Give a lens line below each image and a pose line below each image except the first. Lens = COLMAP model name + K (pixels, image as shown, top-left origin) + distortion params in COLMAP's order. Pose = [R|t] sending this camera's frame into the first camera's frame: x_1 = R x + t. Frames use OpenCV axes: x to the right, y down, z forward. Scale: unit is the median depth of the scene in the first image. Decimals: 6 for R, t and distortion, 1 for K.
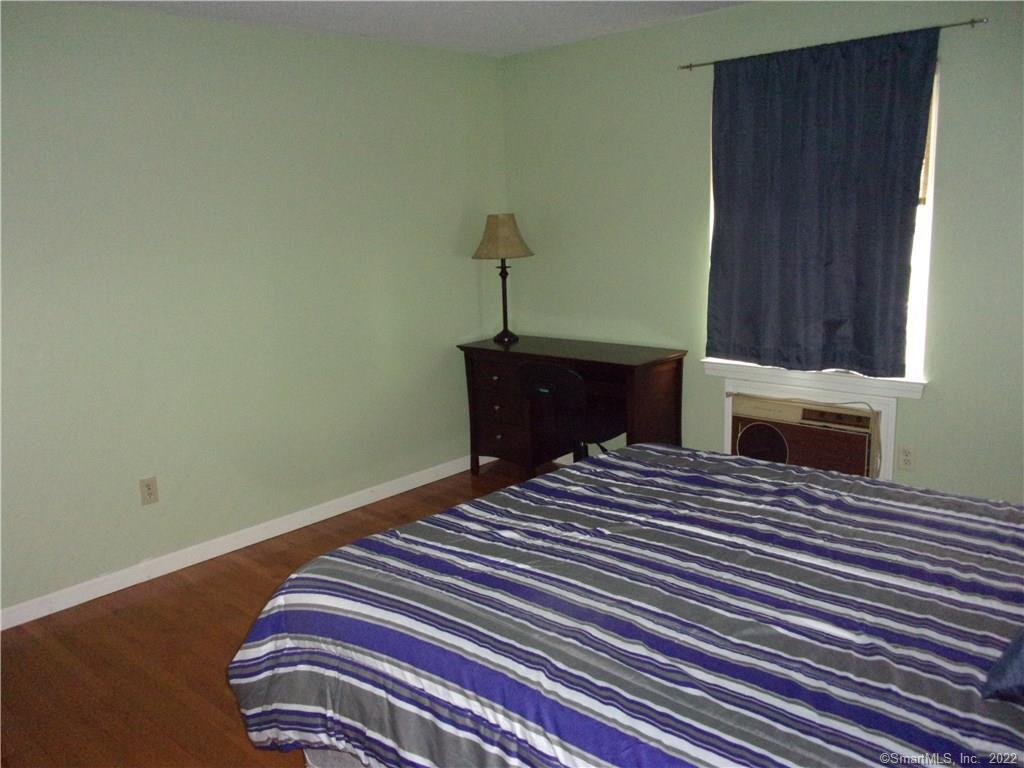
lens RADIAL K [[849.1, 0, 506.9], [0, 849.1, 385.7], [0, 0, 1]] dist [0.013341, -0.044084]
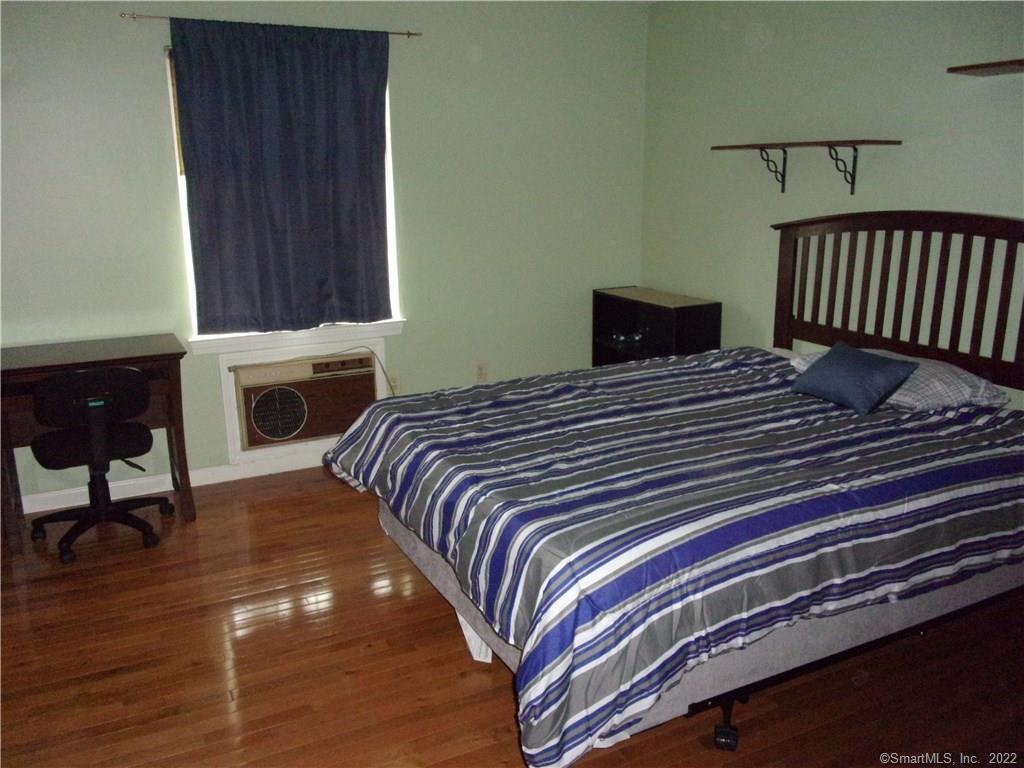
lens RADIAL K [[849.1, 0, 503.9], [0, 849.1, 379.8], [0, 0, 1]] dist [0.013341, -0.044084]
pose [[0.354437, -0.191052, 0.915354, -0.932403], [0.187772, 0.973507, 0.130482, -0.081259], [-0.916033, 0.125630, 0.380921, 0.606658]]
